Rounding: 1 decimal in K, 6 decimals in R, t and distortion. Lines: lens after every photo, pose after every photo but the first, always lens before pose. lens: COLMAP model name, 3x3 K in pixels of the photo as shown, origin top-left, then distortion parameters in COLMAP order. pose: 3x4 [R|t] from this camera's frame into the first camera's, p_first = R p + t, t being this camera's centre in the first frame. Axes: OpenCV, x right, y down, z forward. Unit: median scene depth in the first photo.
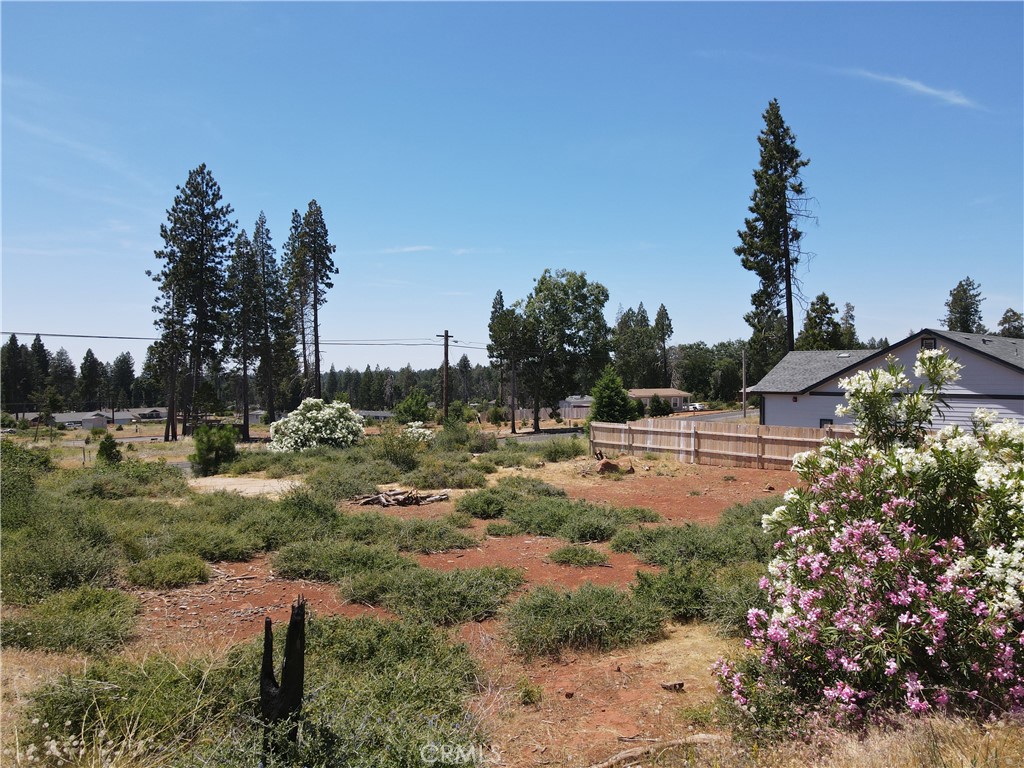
lens RADIAL K [[748.9, 0, 512.0], [0, 748.9, 384.0], [0, 0, 1]] dist [0.016841, 0.000617]
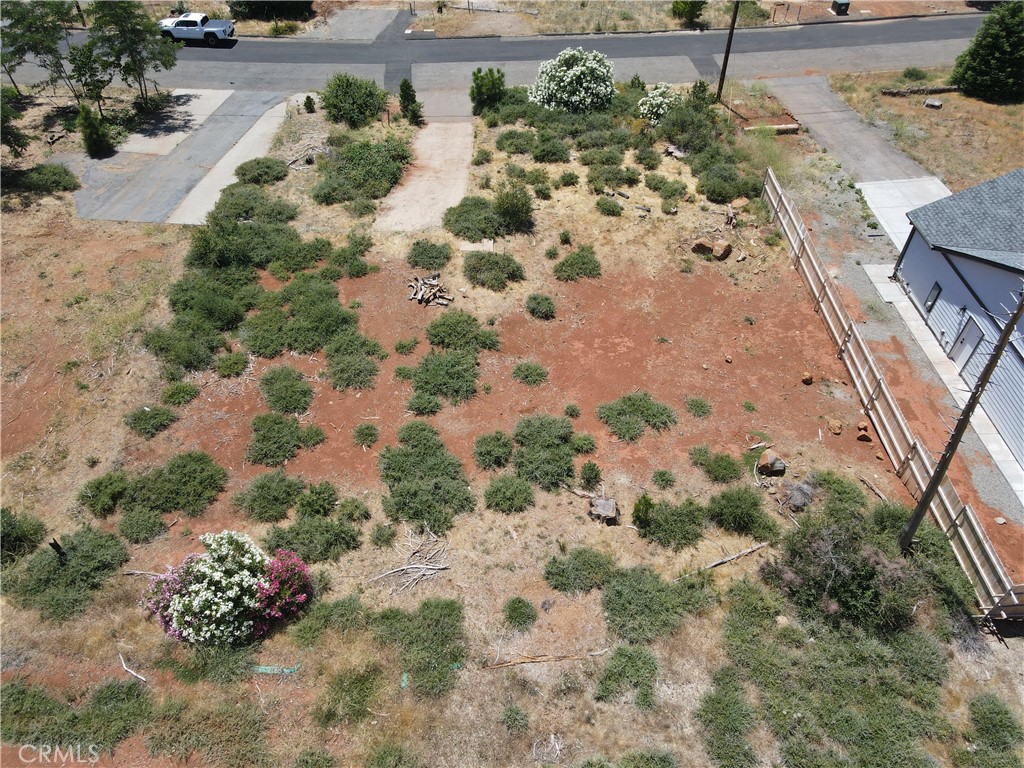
lens RADIAL K [[748.9, 0, 512.0], [0, 748.9, 384.0], [0, 0, 1]] dist [0.016841, 0.000617]
pose [[0.755143, 0.467170, -0.459903, 0.164768], [0.001108, 0.700632, 0.713522, -0.171873], [0.655559, -0.539321, 0.528560, 0.034999]]
